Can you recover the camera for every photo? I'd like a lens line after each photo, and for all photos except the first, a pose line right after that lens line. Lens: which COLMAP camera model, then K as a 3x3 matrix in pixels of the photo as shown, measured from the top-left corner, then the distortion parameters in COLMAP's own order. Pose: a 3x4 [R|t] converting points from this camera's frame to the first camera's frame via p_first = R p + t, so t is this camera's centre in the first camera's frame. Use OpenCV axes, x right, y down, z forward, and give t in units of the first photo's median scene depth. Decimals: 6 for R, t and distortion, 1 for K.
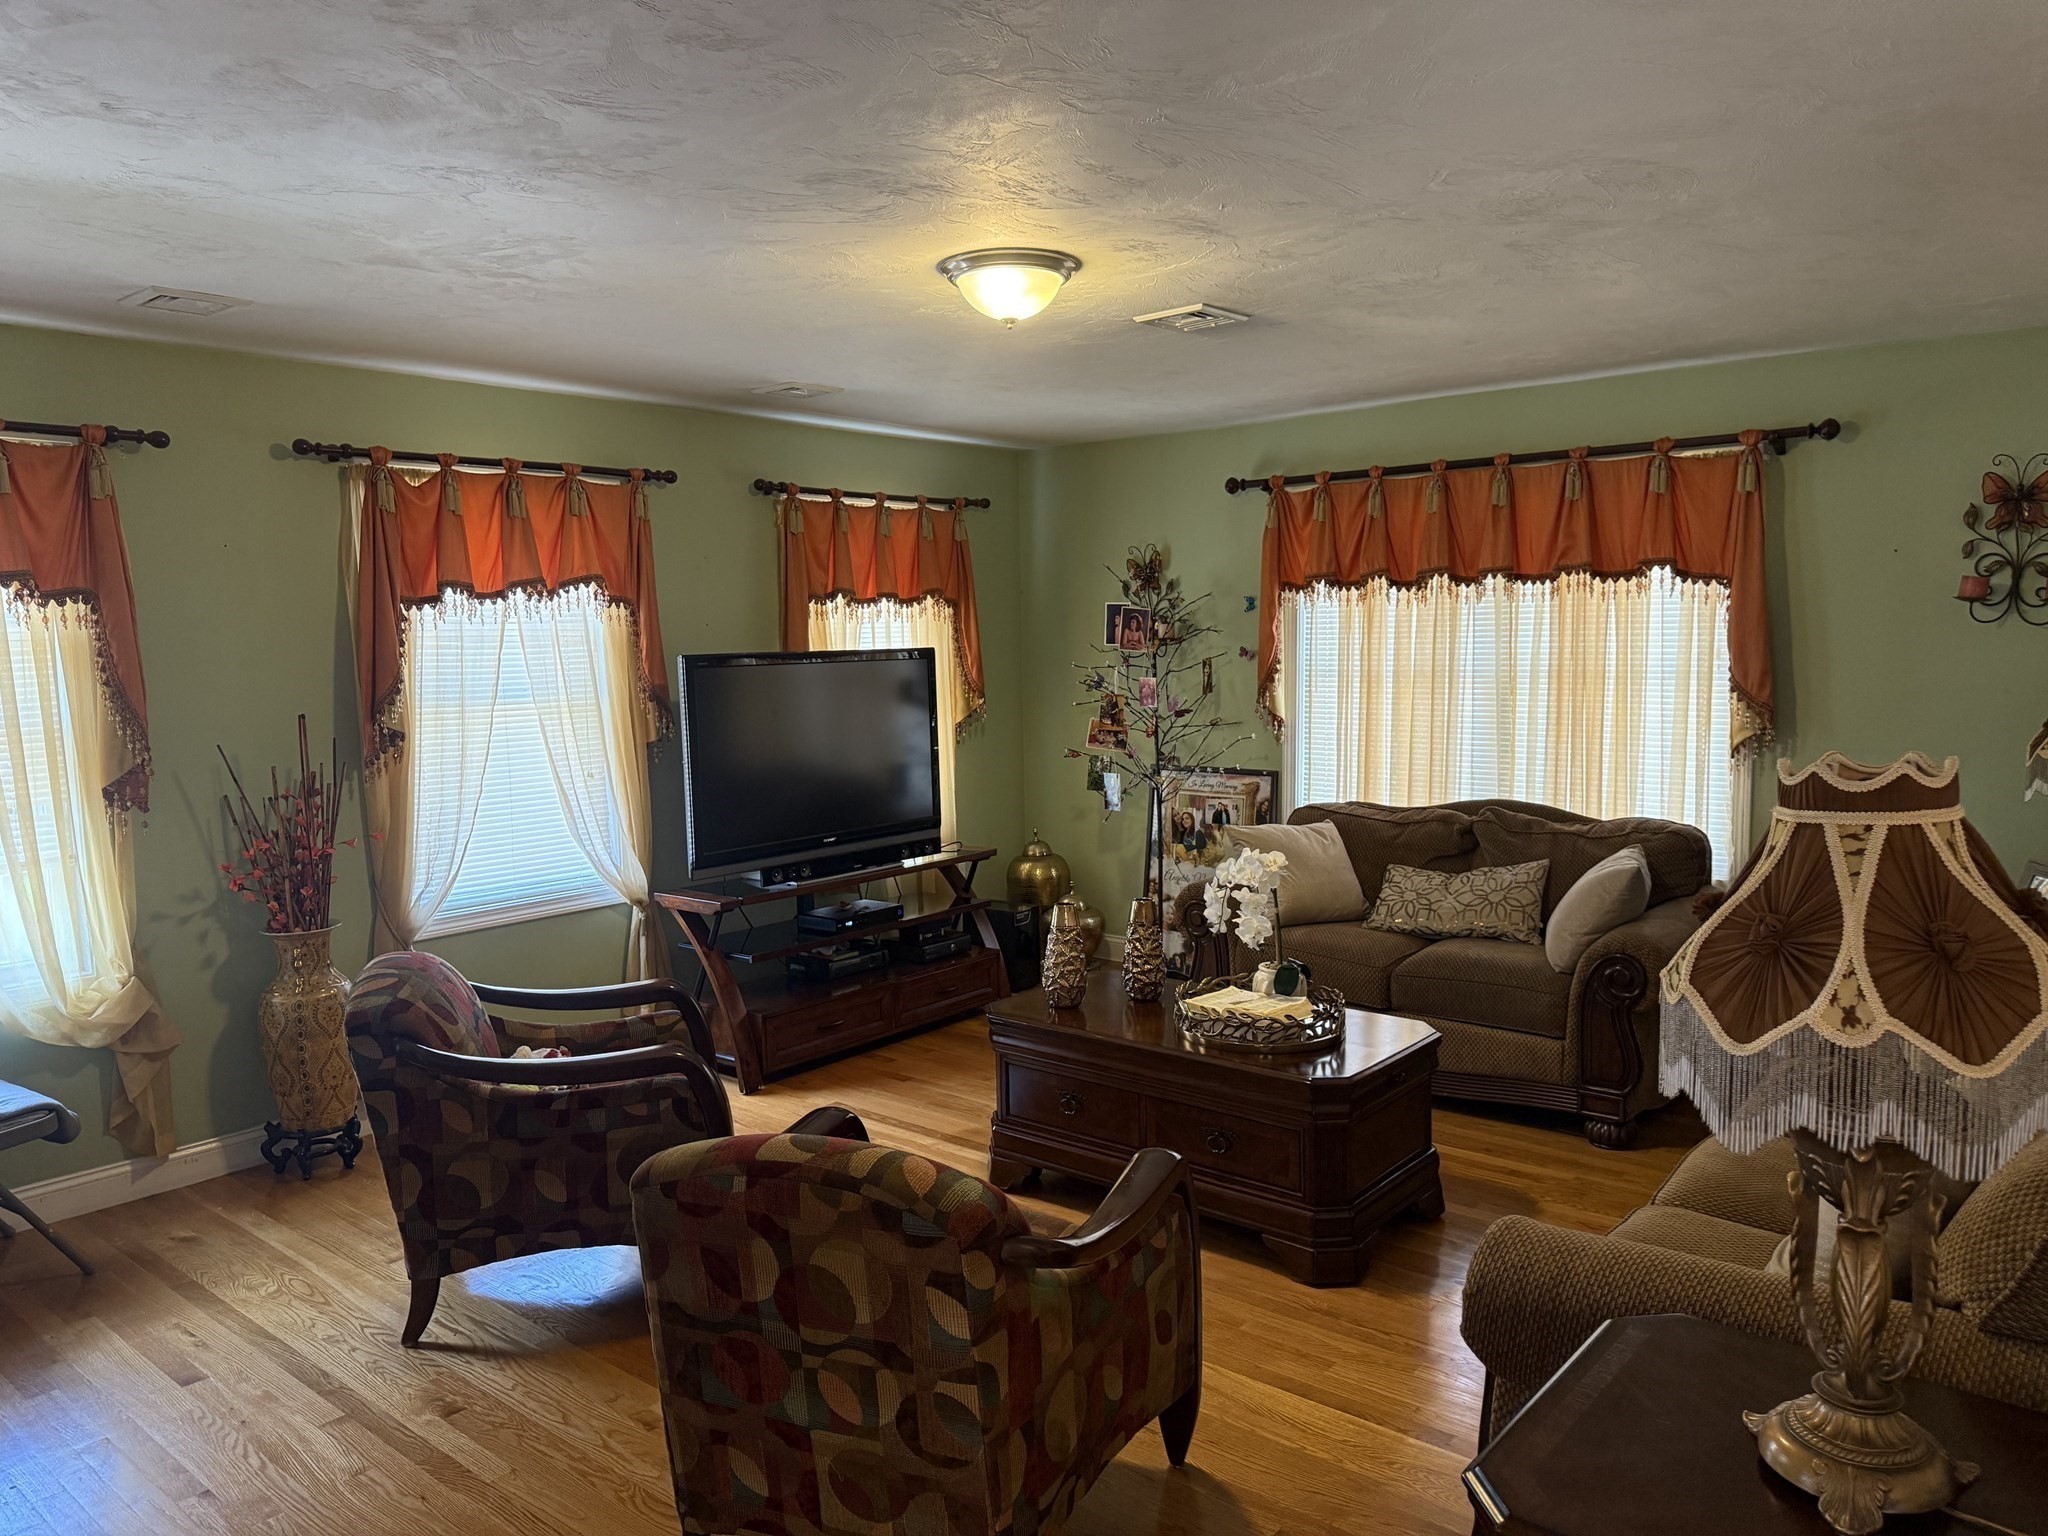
lens RADIAL K [[1463.0, 0, 1045.3], [0, 1463.0, 761.9], [0, 0, 1]] dist [0.042178, -0.045323]
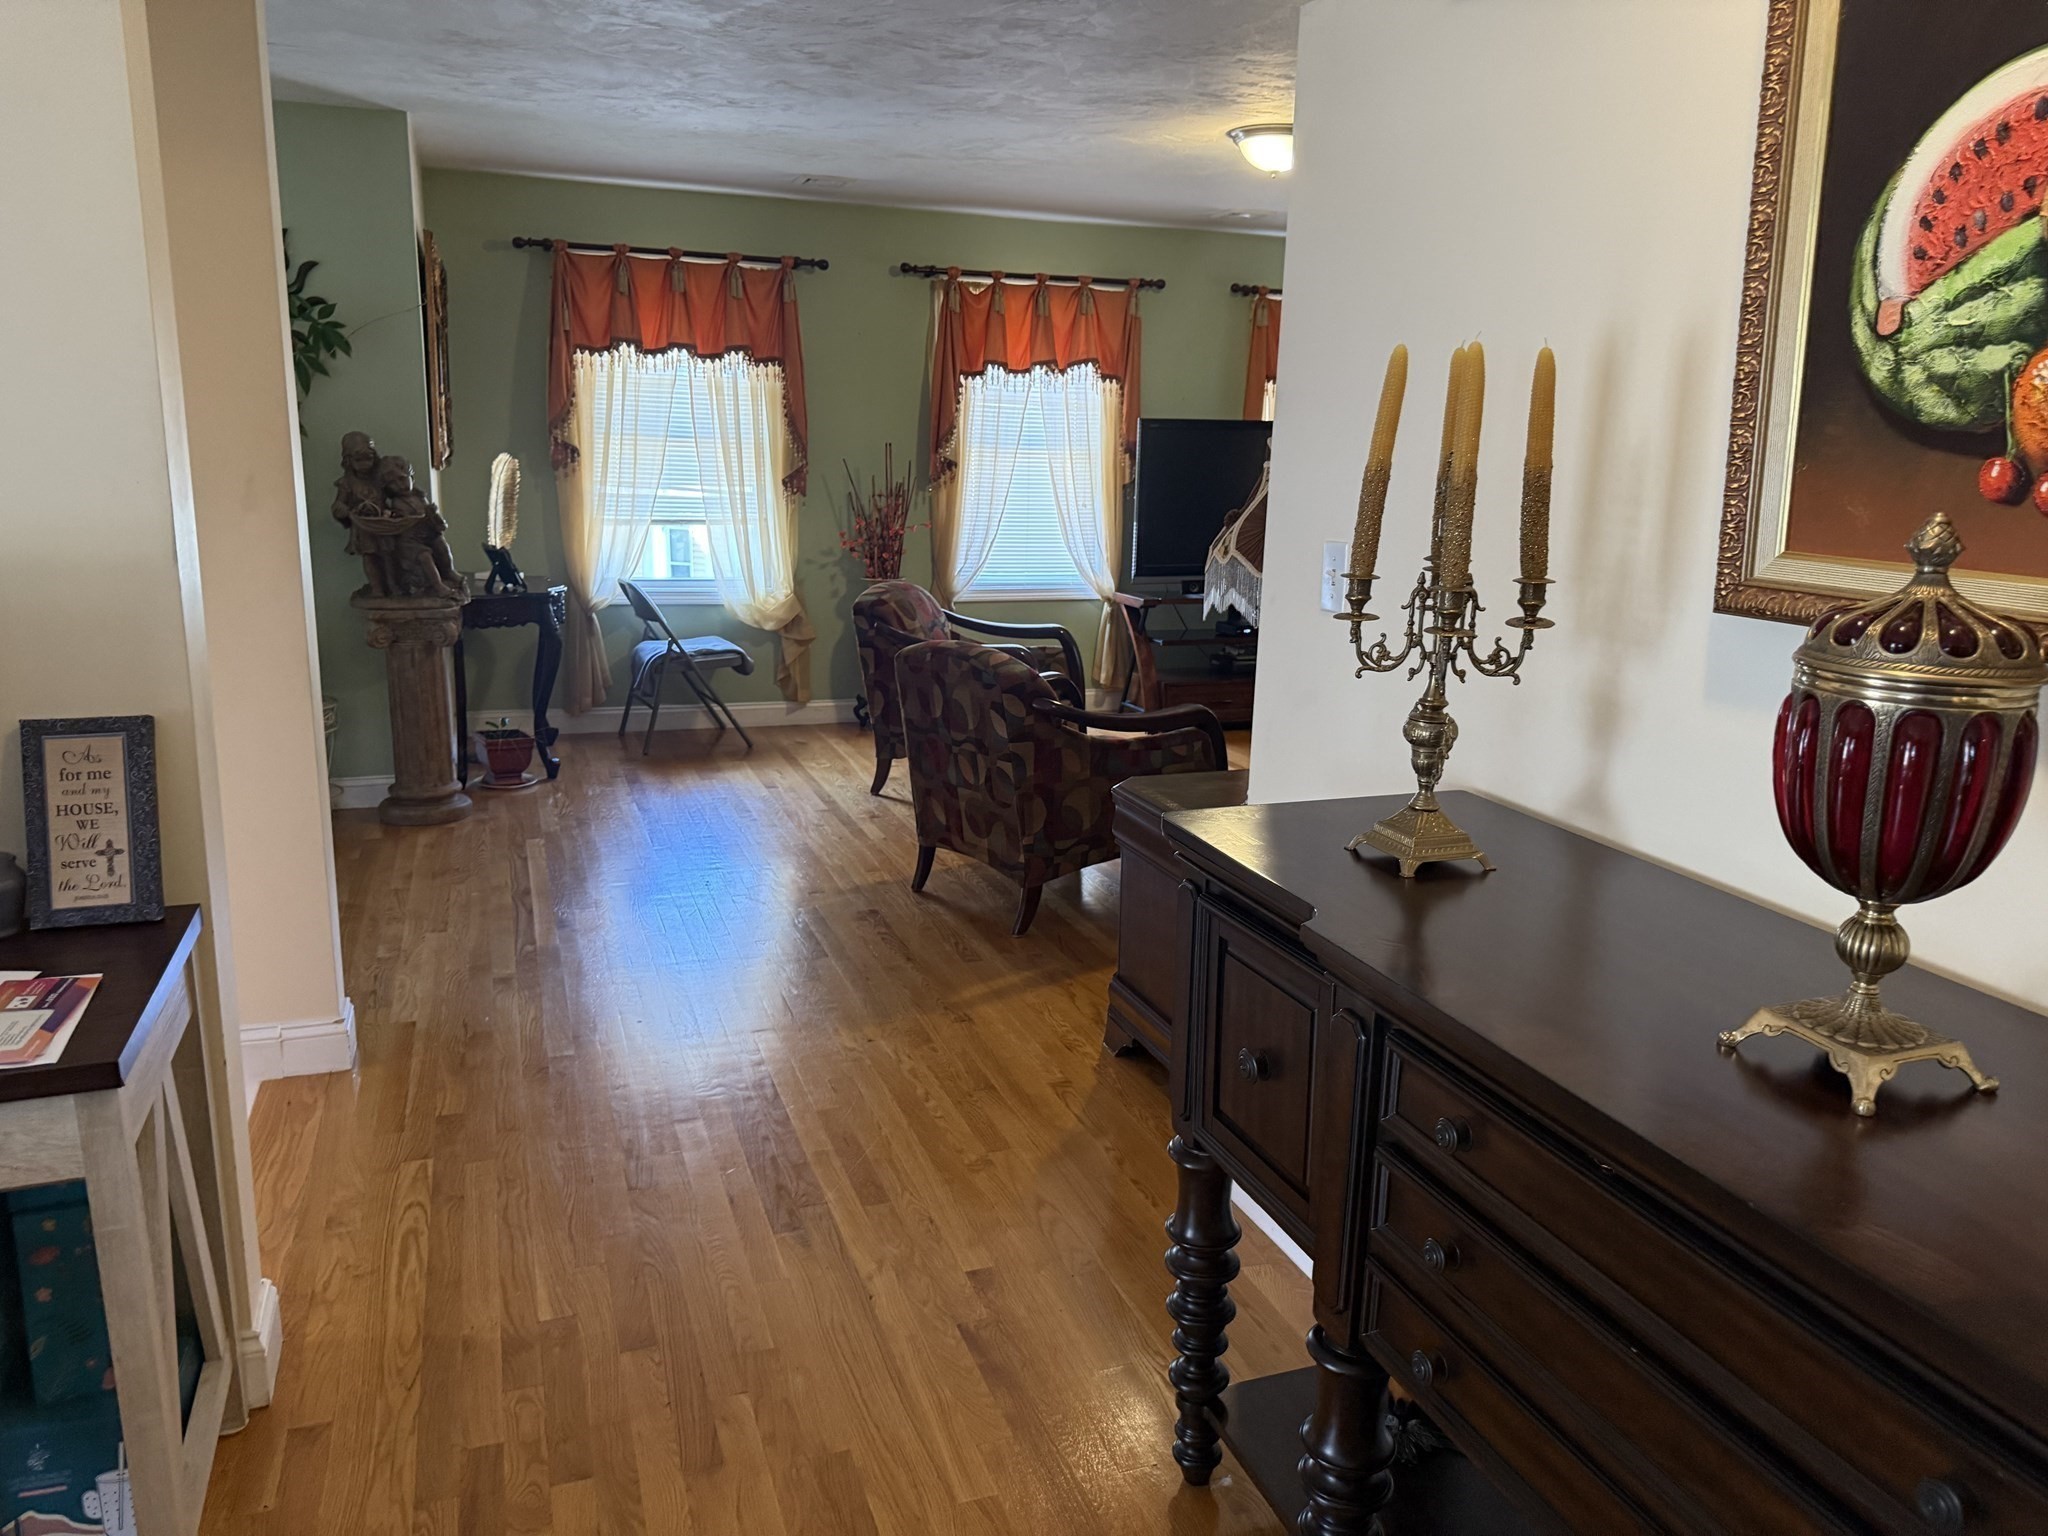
lens RADIAL K [[1463.0, 0, 1028.1], [0, 1463.0, 777.0], [0, 0, 1]] dist [0.042178, -0.045323]
pose [[0.867230, 0.154282, -0.473401, 0.484199], [-0.087843, 0.983277, 0.159531, 0.063963], [0.490097, -0.096765, 0.866280, -0.377917]]
